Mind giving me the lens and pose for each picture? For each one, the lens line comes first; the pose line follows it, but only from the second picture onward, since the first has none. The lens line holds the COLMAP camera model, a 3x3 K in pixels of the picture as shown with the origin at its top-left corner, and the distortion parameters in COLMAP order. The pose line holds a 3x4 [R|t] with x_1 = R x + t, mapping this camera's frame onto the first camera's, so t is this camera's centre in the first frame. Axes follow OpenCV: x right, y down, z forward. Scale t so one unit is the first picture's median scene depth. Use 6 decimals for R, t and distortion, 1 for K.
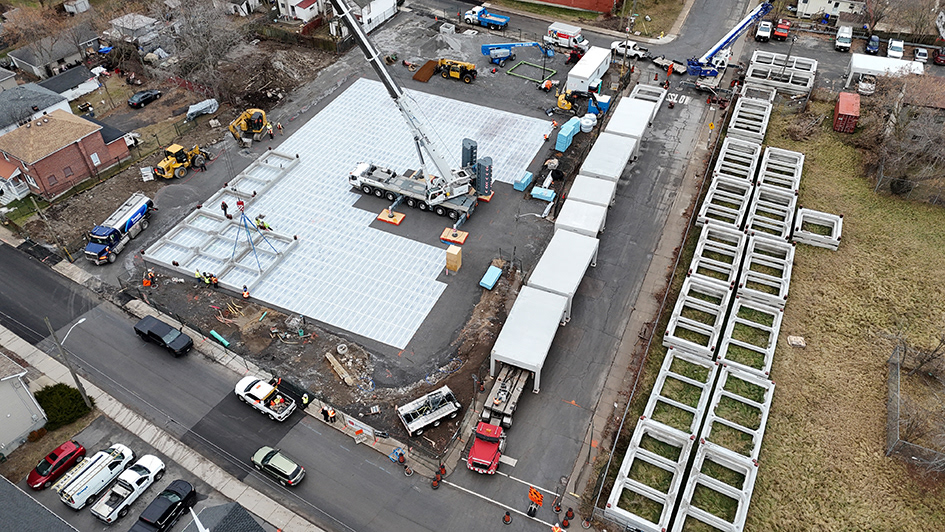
lens RADIAL K [[680.9, 0, 472.5], [0, 680.9, 266.0], [0, 0, 1]] dist [0.081488, -0.078009]
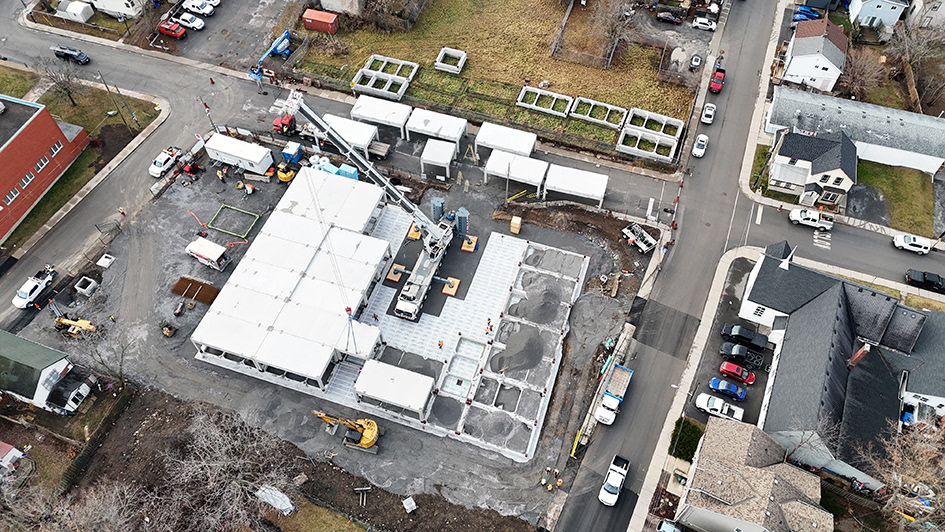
lens RADIAL K [[685.3, 0, 472.5], [0, 685.3, 266.0], [0, 0, 1]] dist [0.065217, -0.055314]
pose [[-0.094077, -0.824841, 0.557482, -0.745315], [0.676002, 0.358160, 0.644005, -0.815260], [-0.730870, 0.437445, 0.523899, 0.293625]]
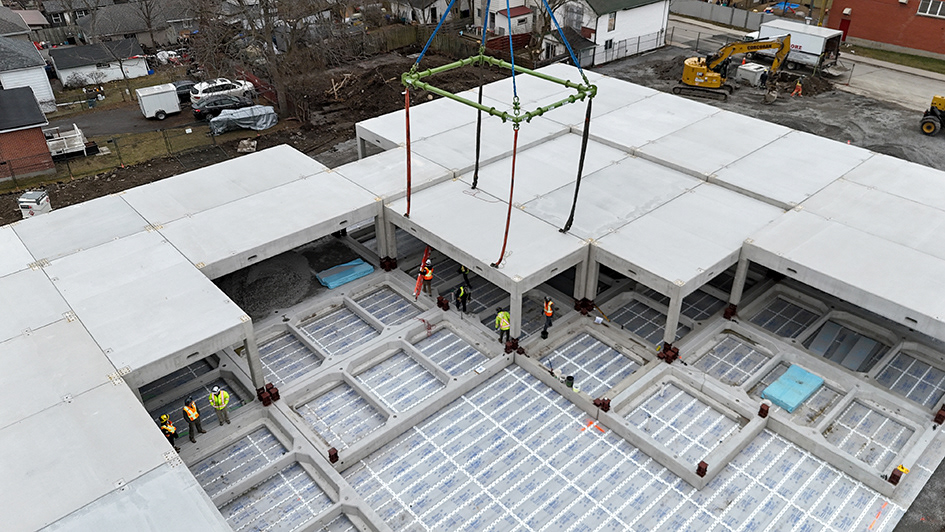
lens RADIAL K [[702.7, 0, 473.4], [0, 702.7, 256.8], [0, 0, 1]] dist [0.033557, -0.004223]
pose [[0.916223, 0.206950, -0.343085, -0.023810], [-0.266852, 0.953917, -0.137233, -0.113564], [0.298874, 0.217289, 0.929225, 0.653956]]
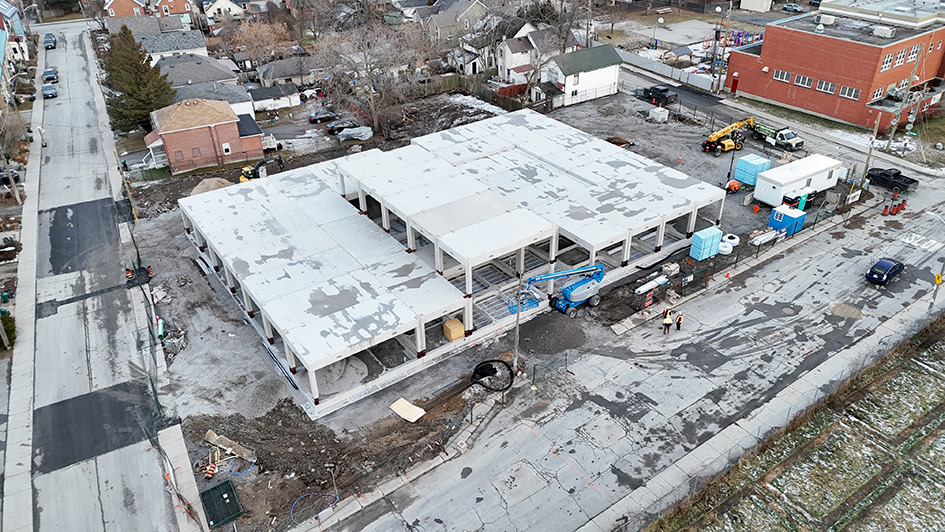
lens RADIAL K [[680.9, 0, 472.5], [0, 680.9, 266.0], [0, 0, 1]] dist [0.081488, -0.078009]
pose [[0.861003, 0.255308, -0.439877, 0.267136], [-0.329031, 0.939119, -0.098964, -0.009449], [0.387830, 0.229941, 0.892589, 0.267480]]
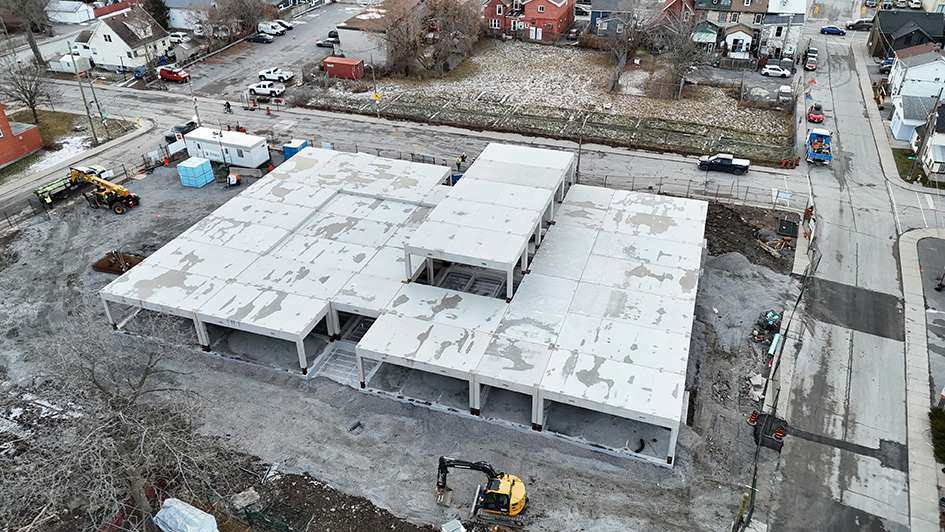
lens RADIAL K [[685.3, 0, 472.5], [0, 685.3, 266.0], [0, 0, 1]] dist [0.065217, -0.055314]
pose [[-0.085202, -0.536076, 0.839859, -0.780026], [0.678113, 0.586383, 0.443078, -0.449786], [-0.730002, 0.607271, 0.313559, 0.733457]]
